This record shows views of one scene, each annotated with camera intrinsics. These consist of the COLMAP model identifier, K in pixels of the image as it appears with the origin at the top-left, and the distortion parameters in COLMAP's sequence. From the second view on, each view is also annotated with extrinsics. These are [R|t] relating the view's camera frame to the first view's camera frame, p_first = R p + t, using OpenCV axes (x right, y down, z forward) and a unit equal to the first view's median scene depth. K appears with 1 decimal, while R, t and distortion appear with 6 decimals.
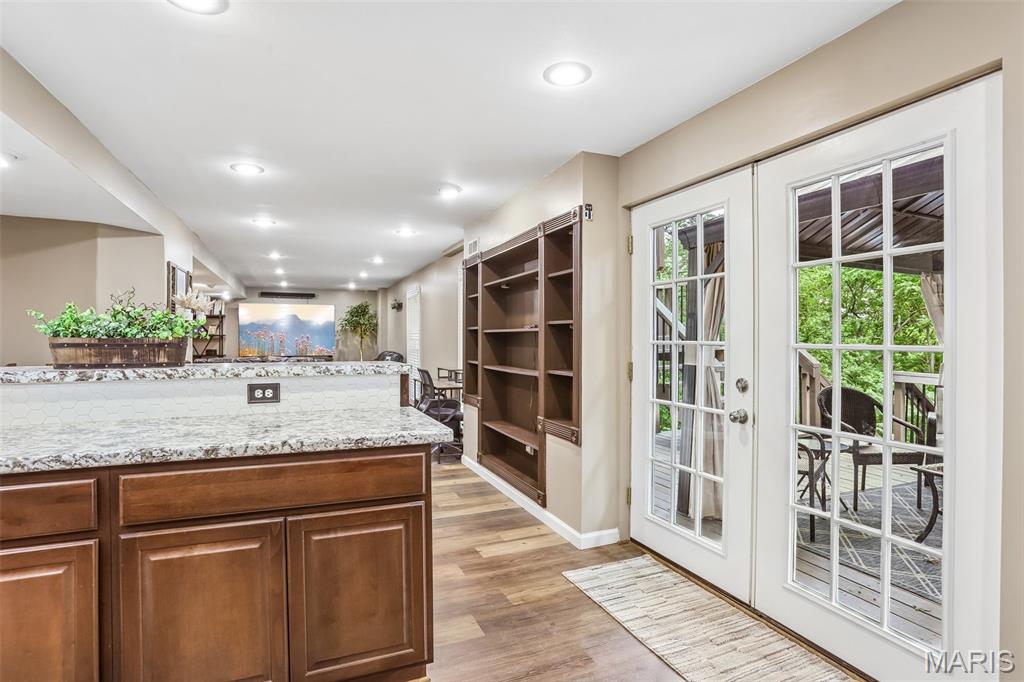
lens RADIAL K [[517.2, 0, 512.2], [0, 517.2, 339.4], [0, 0, 1]] dist [-0.055995, 0.024260]
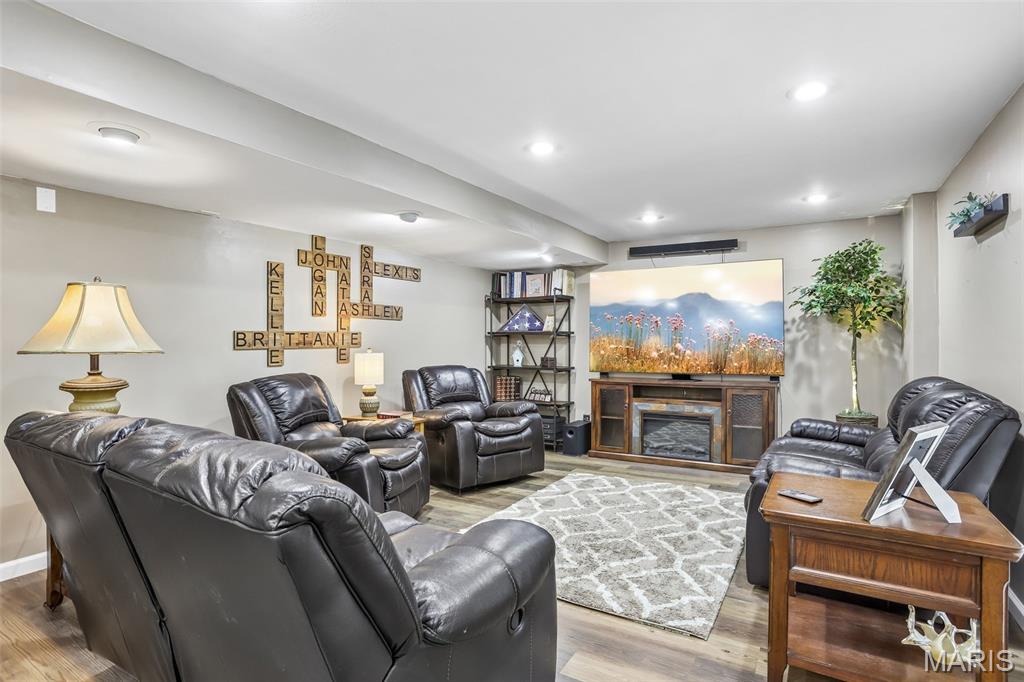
lens RADIAL K [[517.2, 0, 515.6], [0, 517.2, 337.6], [0, 0, 1]] dist [-0.055995, 0.024260]
pose [[0.596146, -0.013111, -0.802769, -0.140315], [0.010432, 0.999909, -0.008584, -0.000691], [0.802808, -0.003257, 0.596228, 0.571971]]
